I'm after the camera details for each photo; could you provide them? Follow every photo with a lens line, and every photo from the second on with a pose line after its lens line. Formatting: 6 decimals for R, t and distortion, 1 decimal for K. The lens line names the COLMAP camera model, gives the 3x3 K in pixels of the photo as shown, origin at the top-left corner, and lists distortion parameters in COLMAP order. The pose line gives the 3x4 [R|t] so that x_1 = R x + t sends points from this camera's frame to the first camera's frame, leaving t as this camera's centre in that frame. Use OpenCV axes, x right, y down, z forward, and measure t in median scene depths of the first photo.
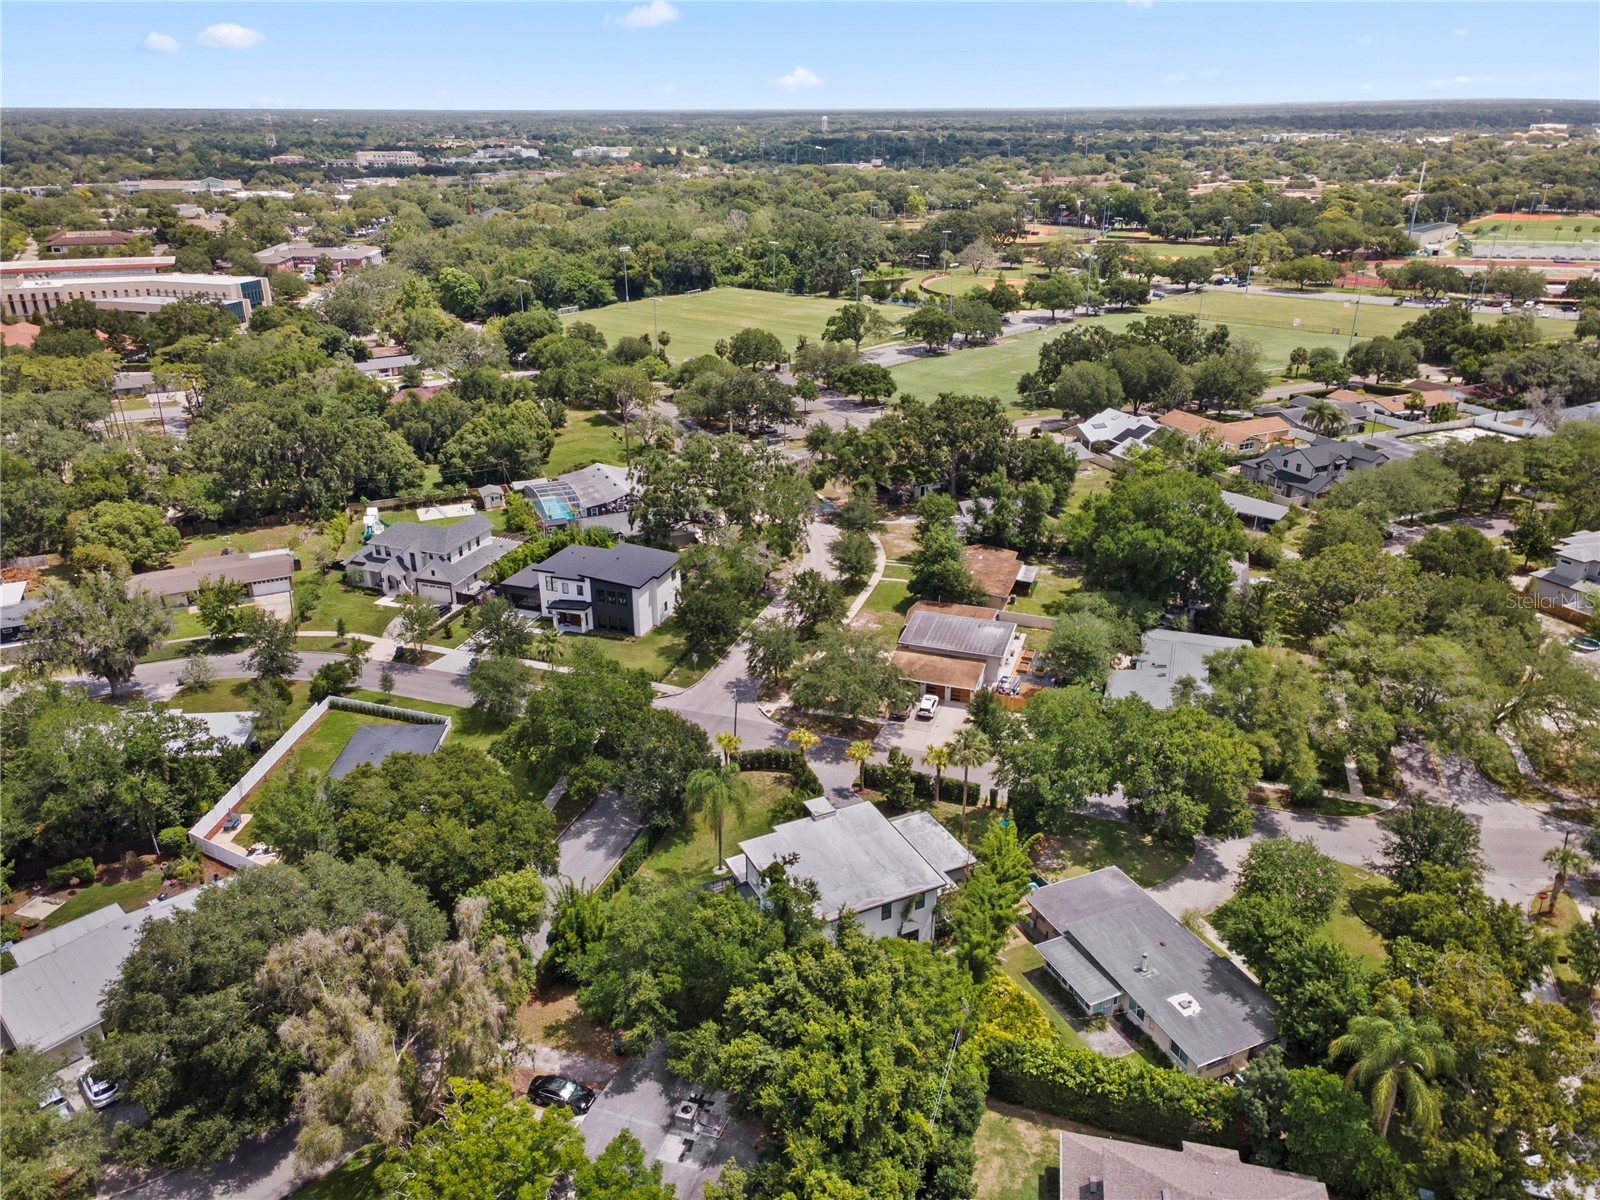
lens RADIAL K [[1154.3, 0, 800.0], [0, 1154.3, 600.0], [0, 0, 1]] dist [0.009058, 0.070260]
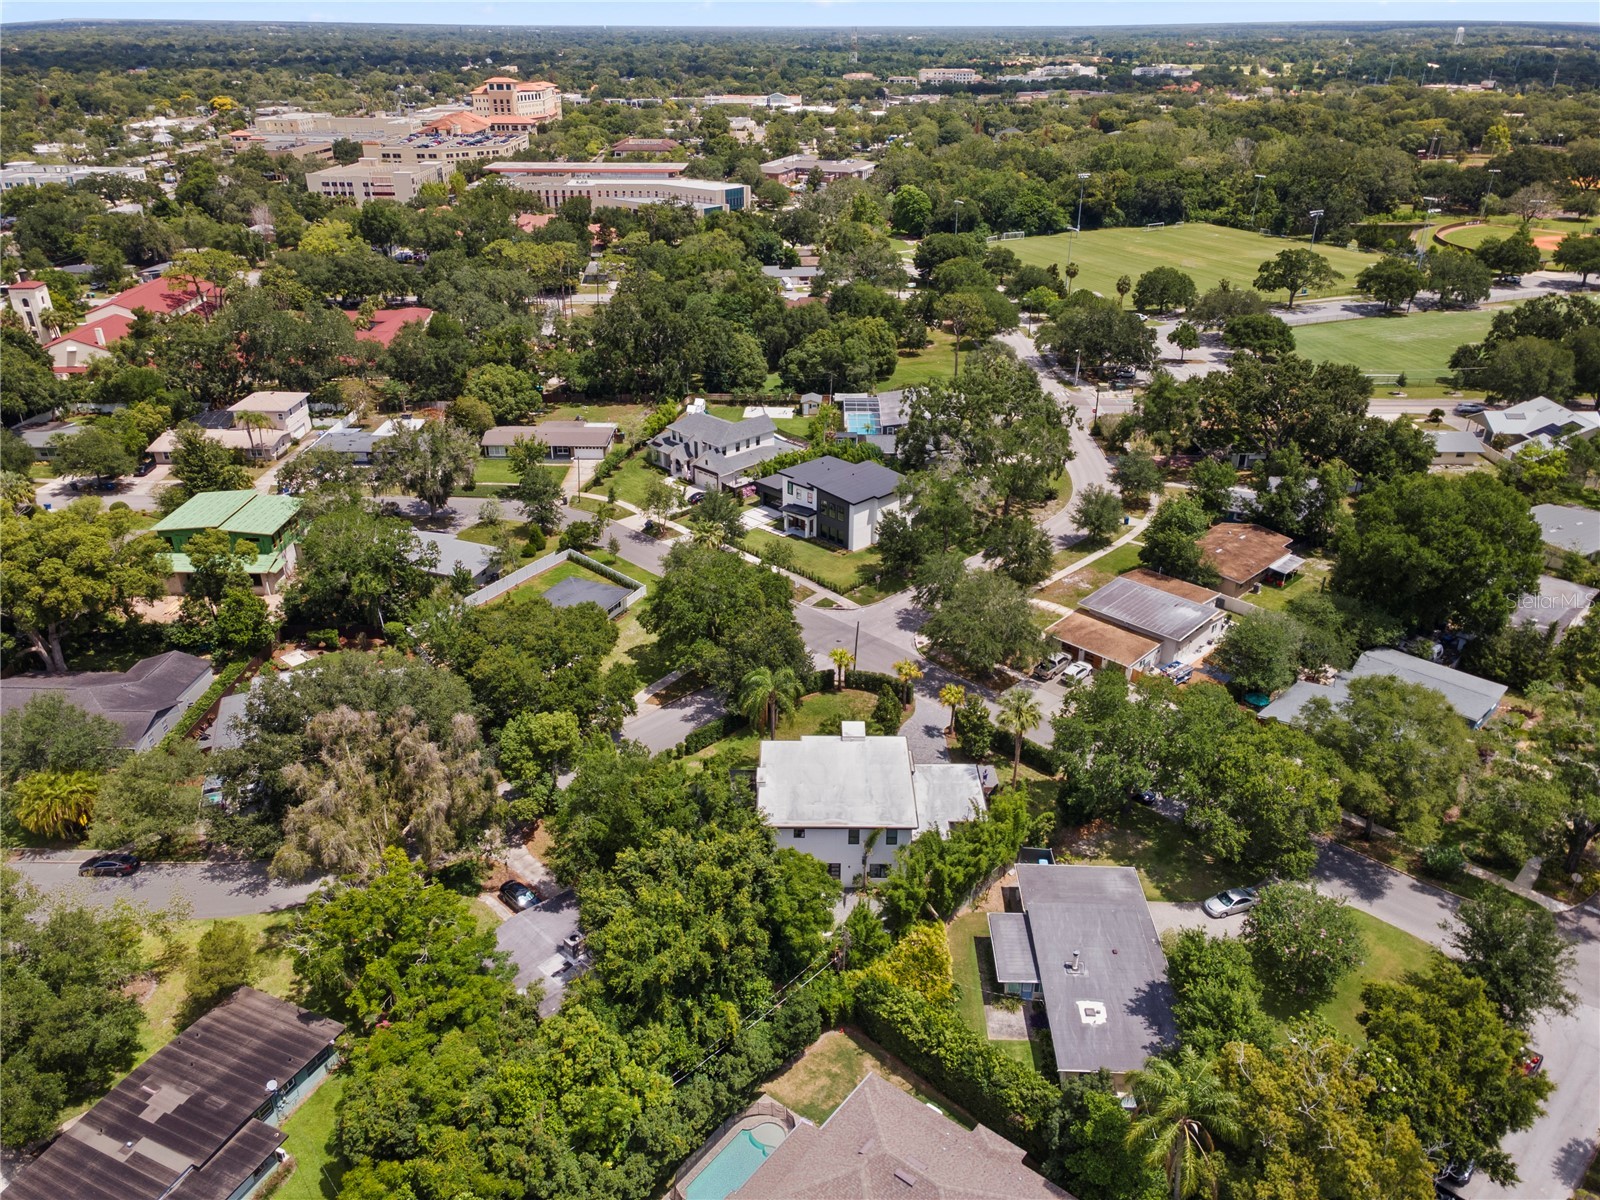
lens RADIAL K [[1146.8, 0, 800.0], [0, 1146.8, 600.0], [0, 0, 1]] dist [0.045153, 0.005505]
pose [[0.900816, 0.199415, -0.385700, 0.176767], [-0.175970, 0.979746, 0.095566, -0.012298], [0.396945, -0.018216, 0.917662, 0.020585]]
